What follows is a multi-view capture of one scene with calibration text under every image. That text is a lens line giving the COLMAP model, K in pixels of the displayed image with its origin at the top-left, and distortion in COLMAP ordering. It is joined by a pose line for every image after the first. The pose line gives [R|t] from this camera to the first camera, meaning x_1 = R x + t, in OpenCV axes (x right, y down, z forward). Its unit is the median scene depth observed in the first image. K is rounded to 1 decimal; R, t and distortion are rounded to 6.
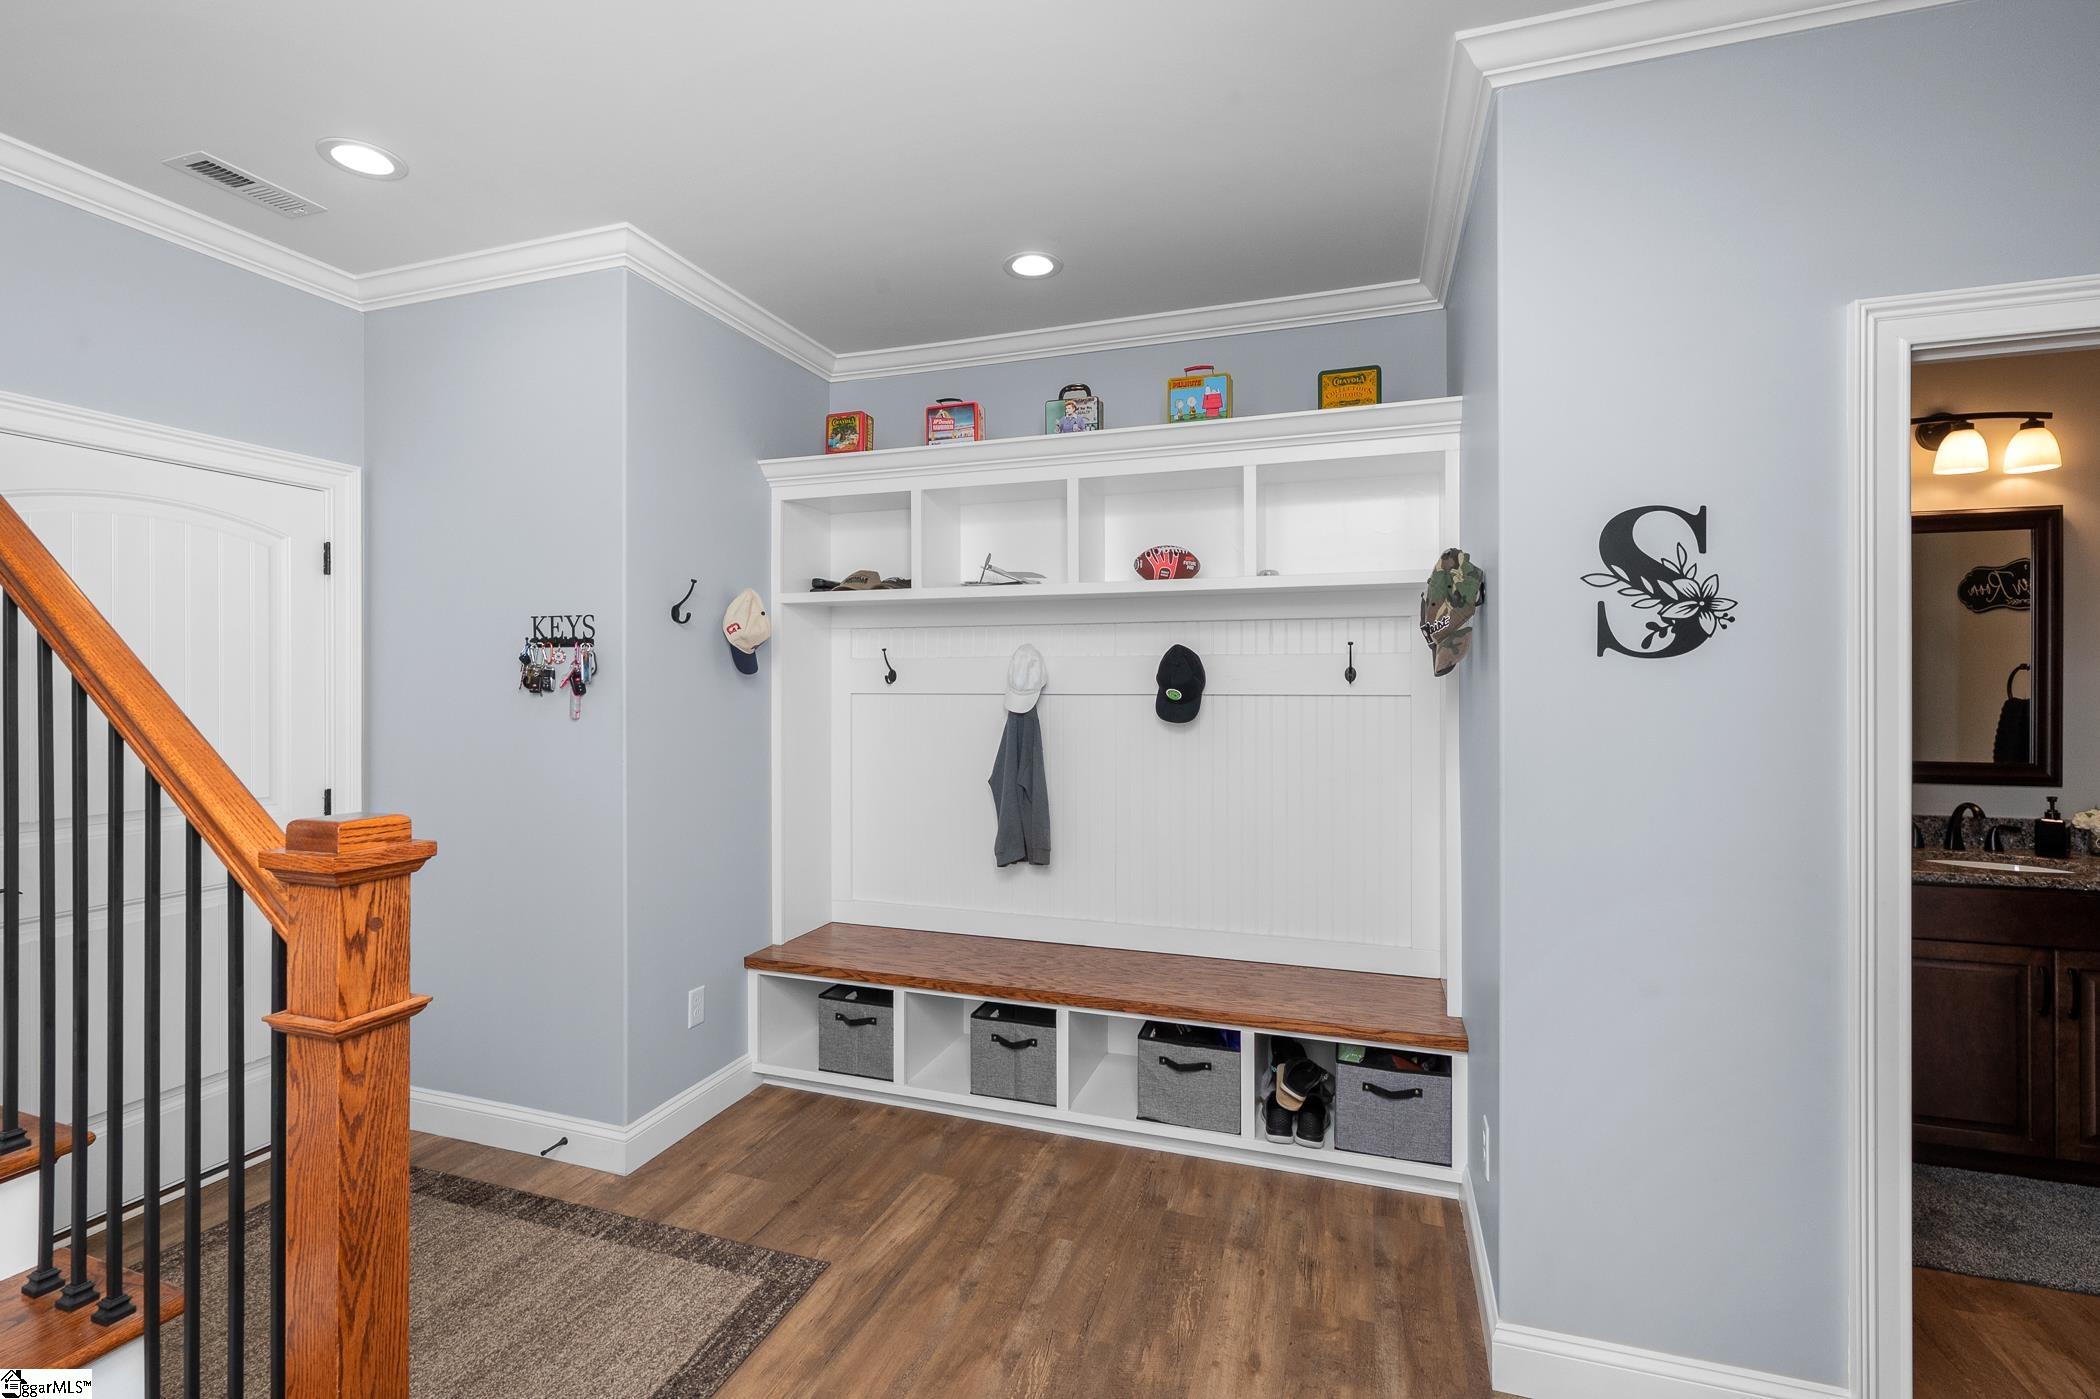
lens RADIAL K [[925.1, 0, 1048.6], [0, 925.1, 690.5], [0, 0, 1]] dist [-0.000755, -0.000120]
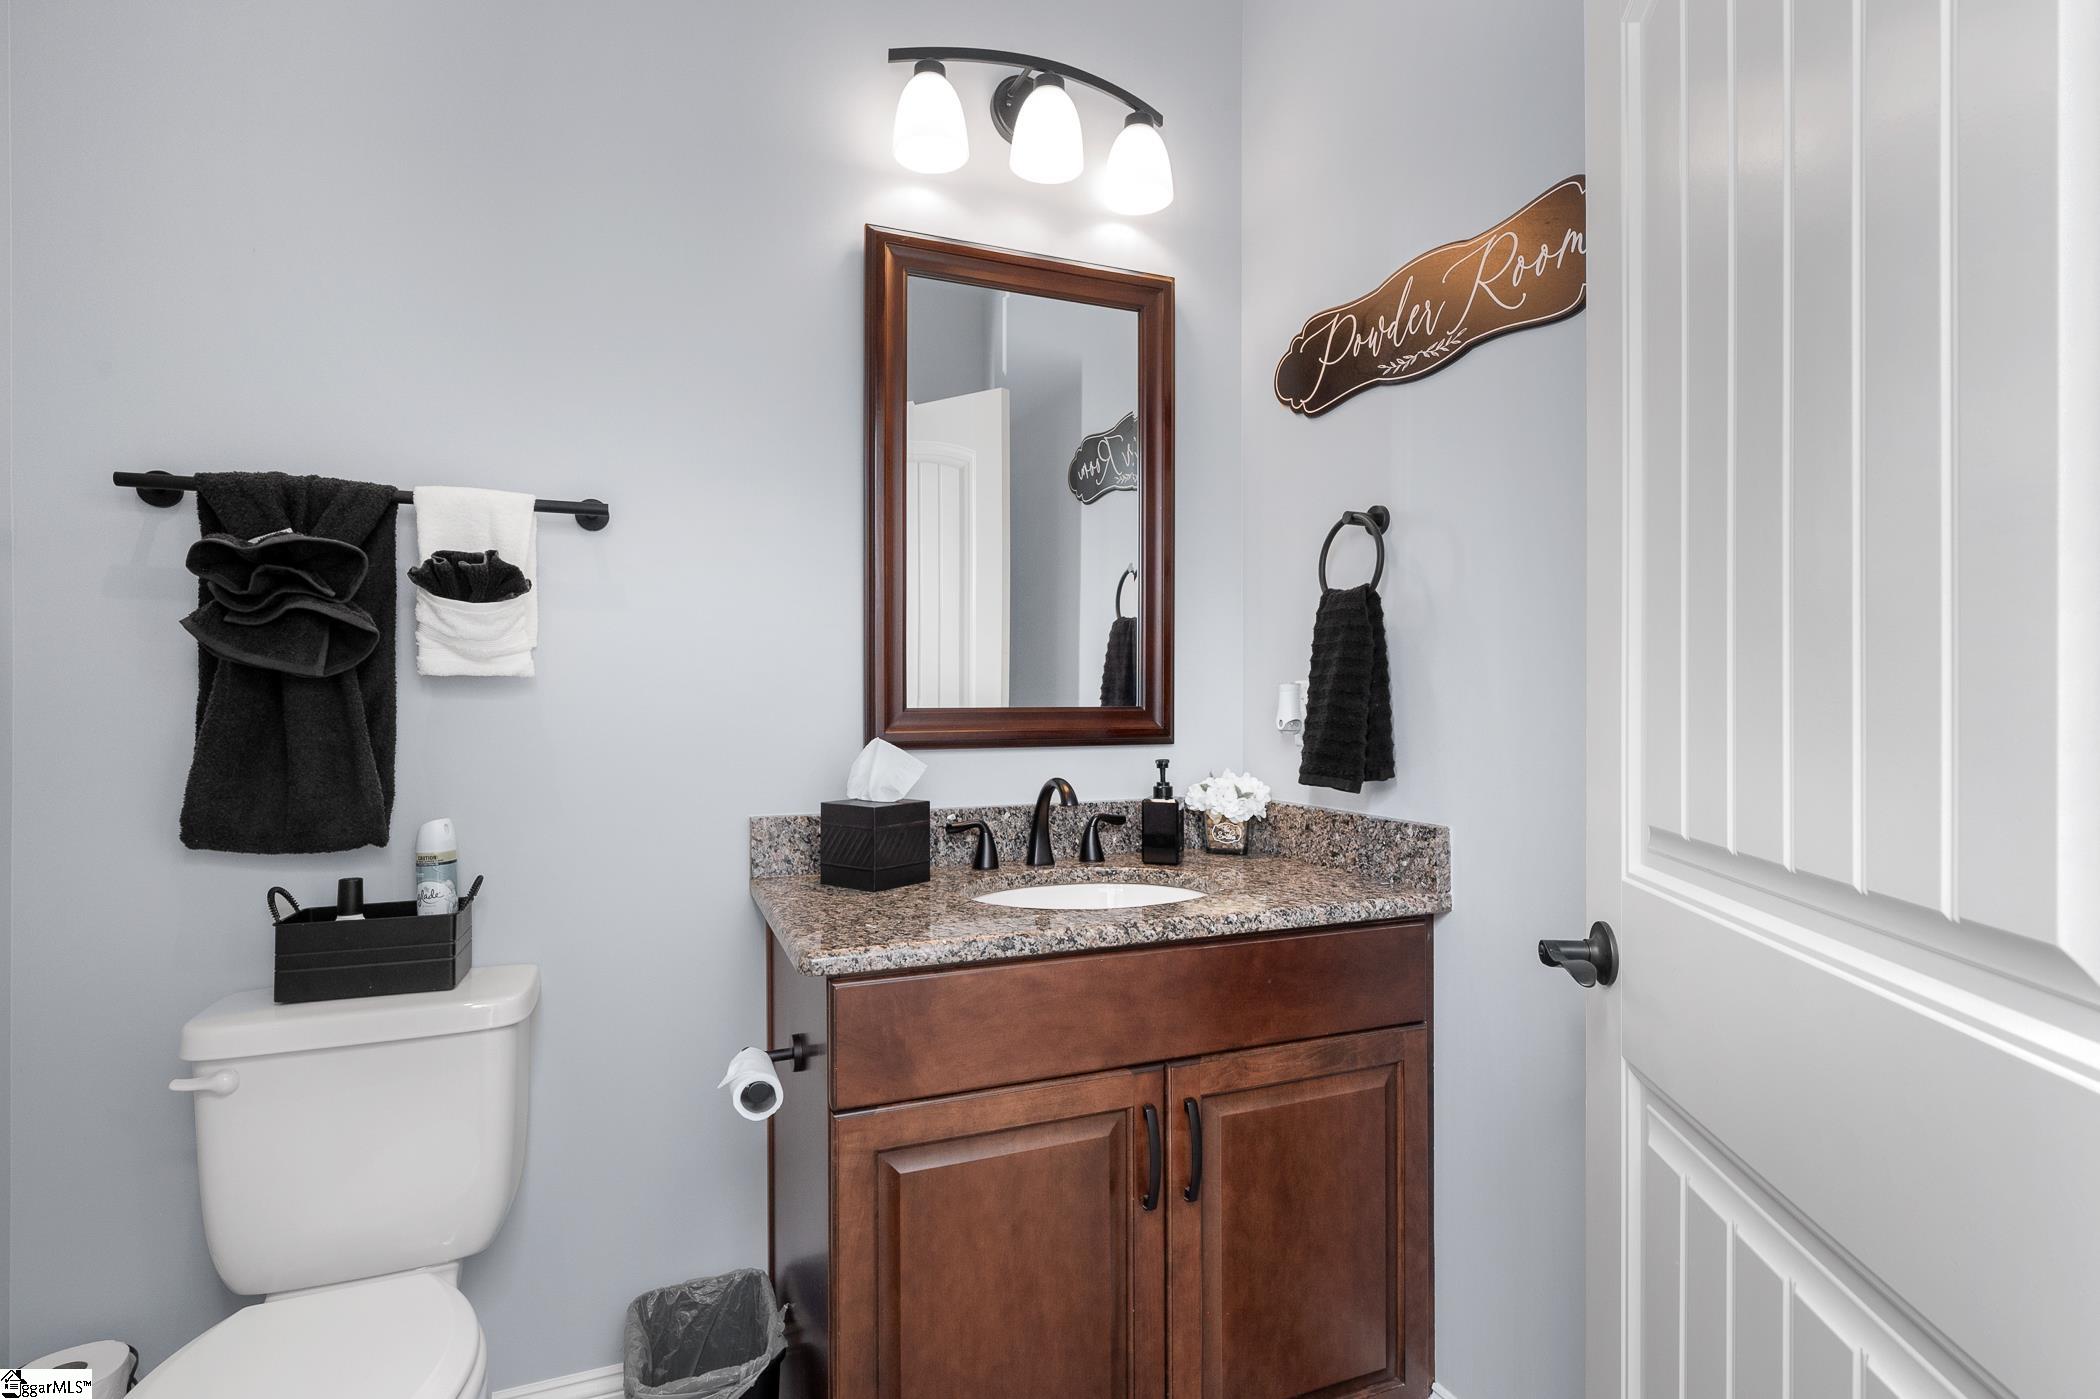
lens RADIAL K [[1017.2, 0, 1047.2], [0, 1017.2, 695.0], [0, 0, 1]] dist [-0.002315, 0.000921]
pose [[0.753446, -0.003452, 0.657501, 0.598161], [0.000834, 0.999990, 0.004294, 0.069893], [-0.657510, -0.002687, 0.753441, 0.553815]]
